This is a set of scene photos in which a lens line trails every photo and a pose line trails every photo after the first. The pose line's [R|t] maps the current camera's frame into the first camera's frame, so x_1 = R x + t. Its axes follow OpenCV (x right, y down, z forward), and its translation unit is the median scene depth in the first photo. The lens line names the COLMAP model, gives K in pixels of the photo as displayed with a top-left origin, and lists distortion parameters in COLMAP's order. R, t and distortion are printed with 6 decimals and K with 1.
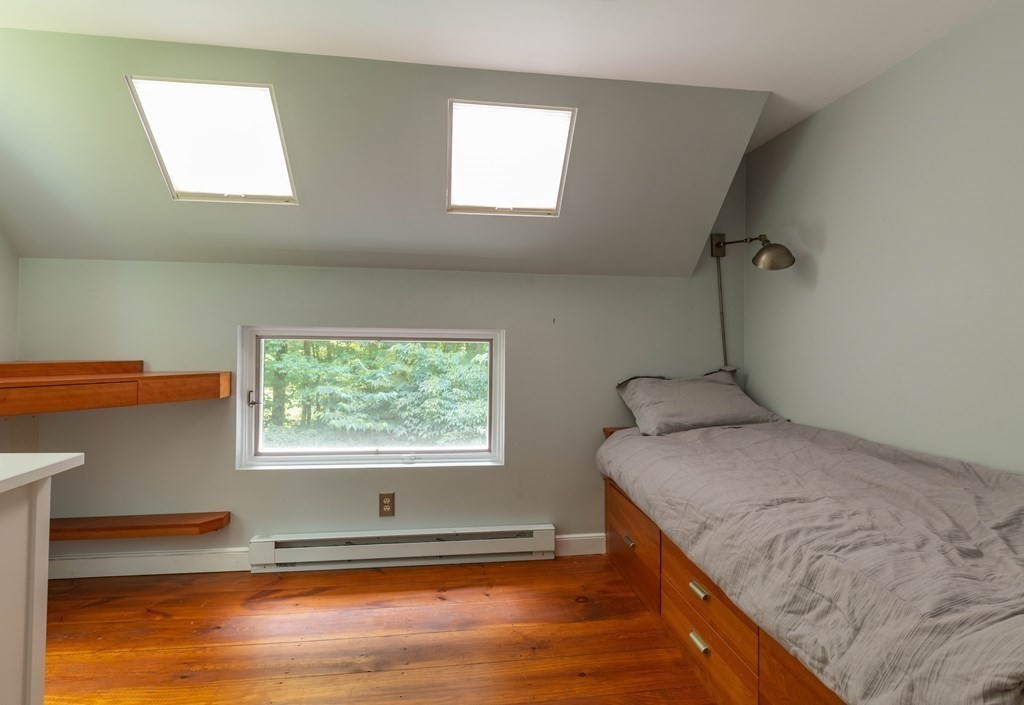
lens RADIAL K [[527.0, 0, 515.4], [0, 527.0, 343.2], [0, 0, 1]] dist [-0.004286, -0.000401]
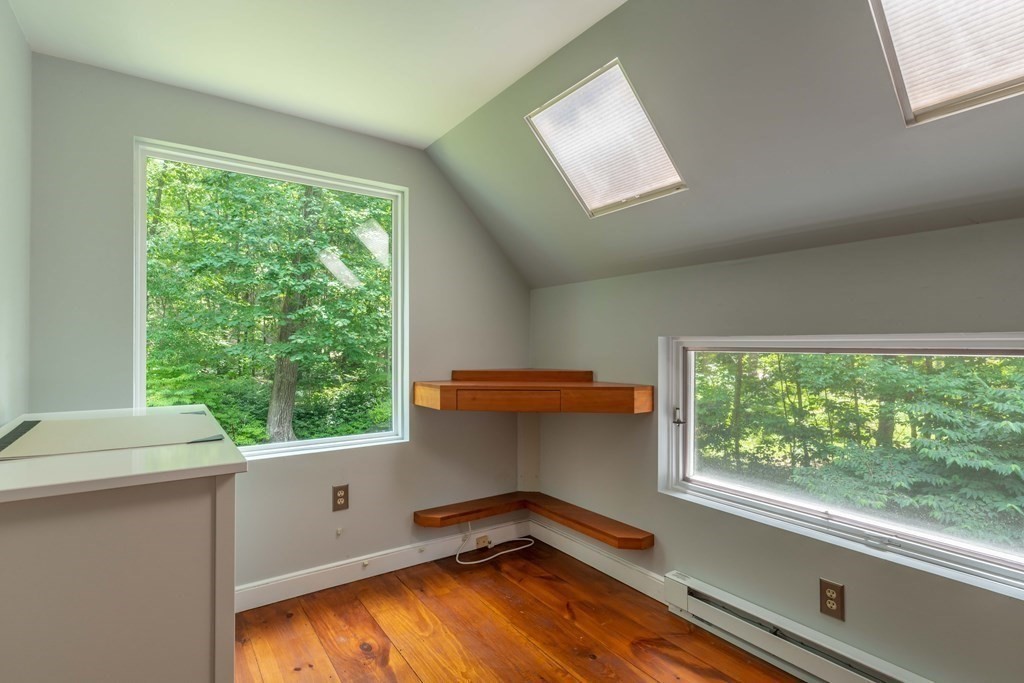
lens RADIAL K [[497.3, 0, 511.6], [0, 497.3, 342.9], [0, 0, 1]] dist [-0.012659, -0.000087]
pose [[0.452449, -0.016422, -0.891639, 0.141994], [0.002162, 0.999848, -0.017318, -0.008100], [0.891787, 0.005908, 0.452416, 0.377703]]
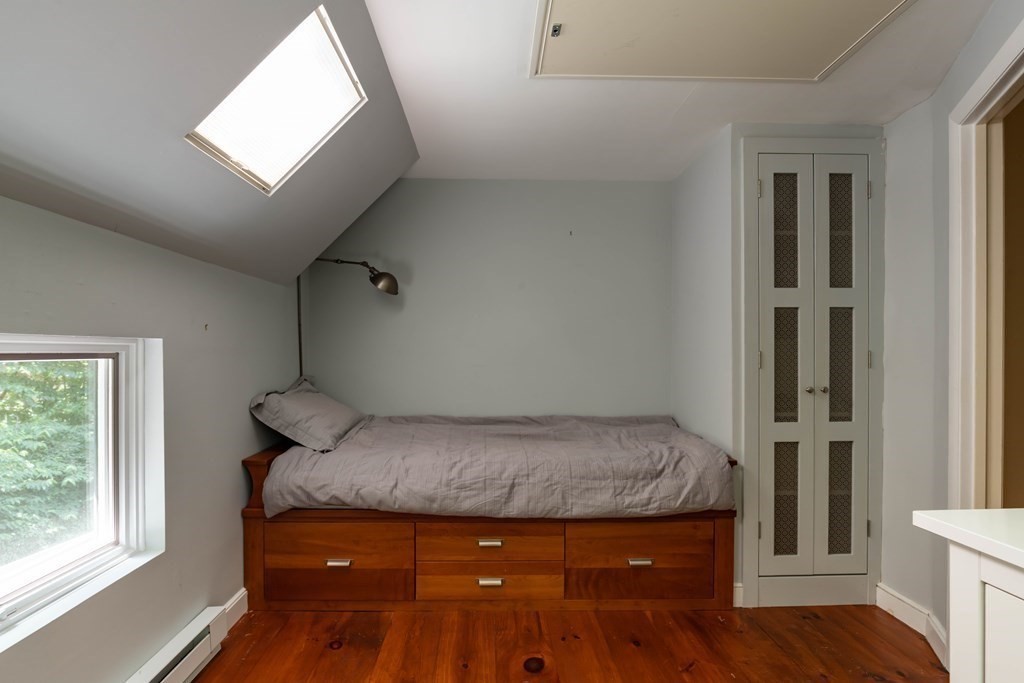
lens RADIAL K [[497.3, 0, 511.1], [0, 497.3, 349.7], [0, 0, 1]] dist [-0.012659, -0.000087]
pose [[0.121631, -0.008766, 0.992537, -0.620057], [0.012588, 0.999894, 0.007289, -0.012062], [-0.992496, 0.011608, 0.121729, 0.563579]]
